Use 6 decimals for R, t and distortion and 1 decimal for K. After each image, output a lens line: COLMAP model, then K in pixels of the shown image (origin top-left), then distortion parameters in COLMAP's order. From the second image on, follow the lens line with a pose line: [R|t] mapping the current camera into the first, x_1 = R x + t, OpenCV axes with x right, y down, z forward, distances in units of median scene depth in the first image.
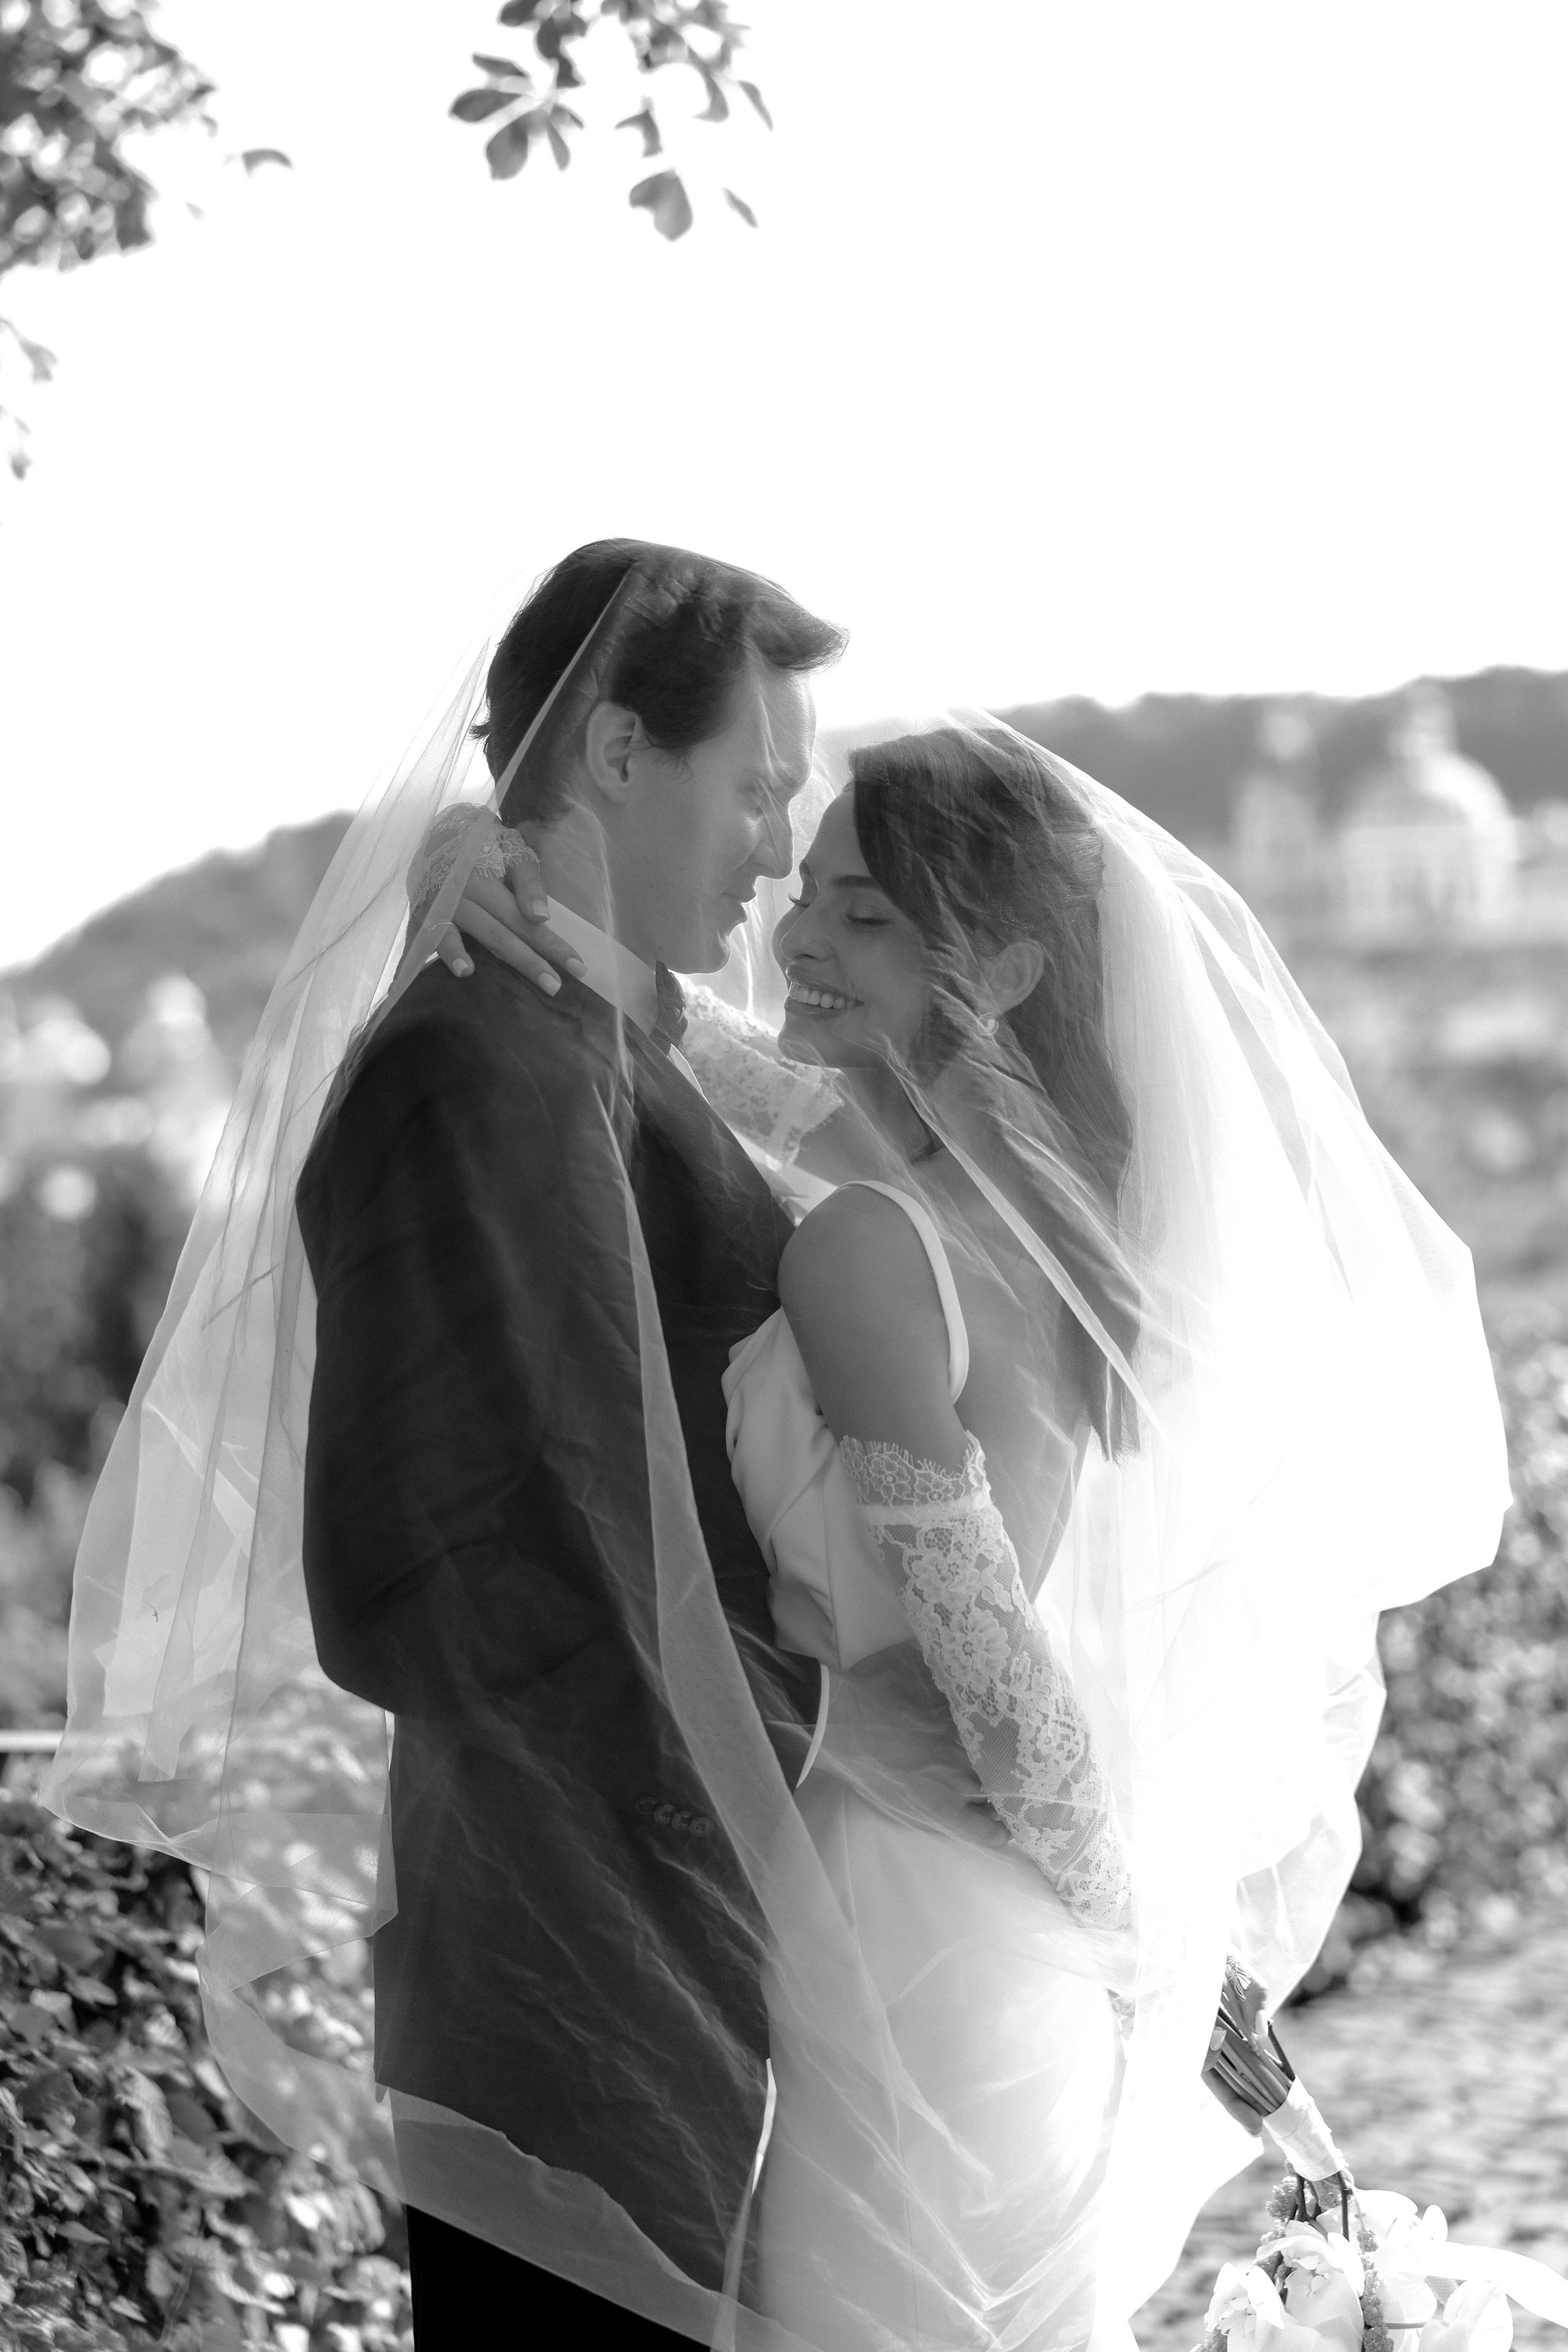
lens RADIAL K [[4580.1, 0, 784.0], [0, 4580.1, 1176.0], [0, 0, 1]] dist [-0.416871, 5.096487]
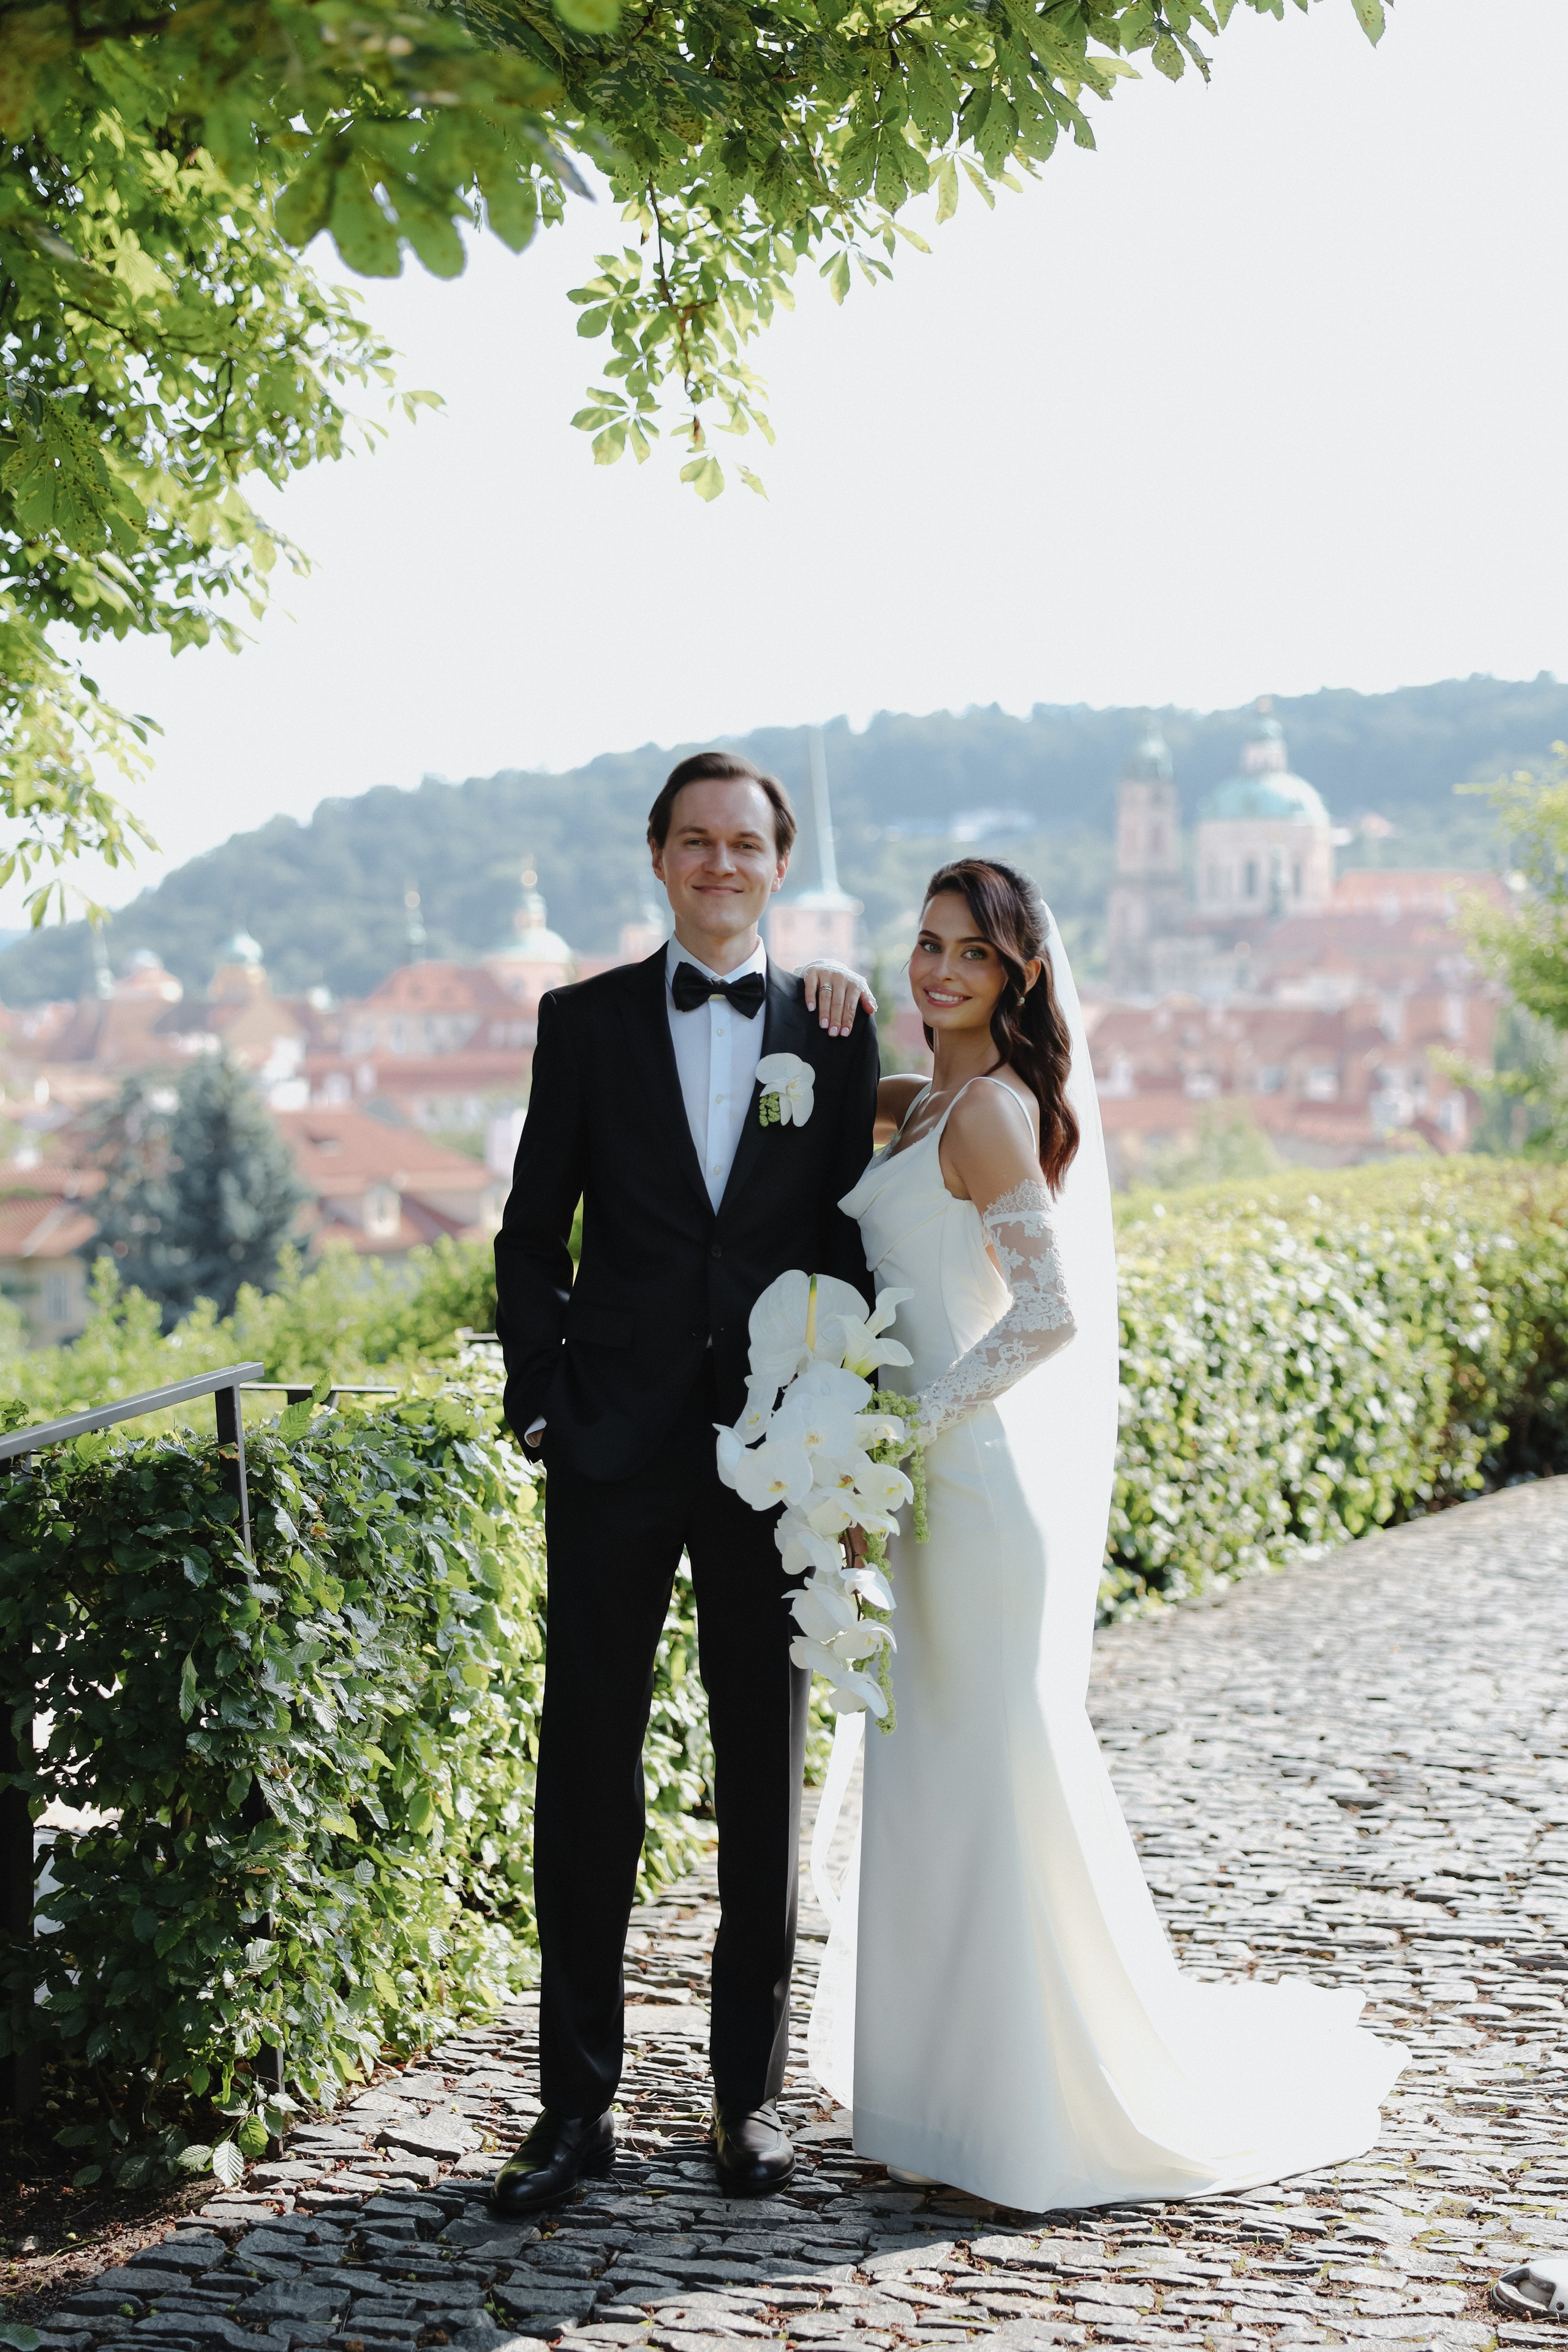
lens RADIAL K [[3799.1, 0, 784.0], [0, 3799.1, 1176.0], [0, 0, 1]] dist [0.009066, 0.006604]
pose [[0.999659, 0.021276, 0.015107, -0.012775], [-0.021568, 0.999578, 0.019475, 0.006847], [-0.014687, -0.019794, 0.999696, -0.352017]]
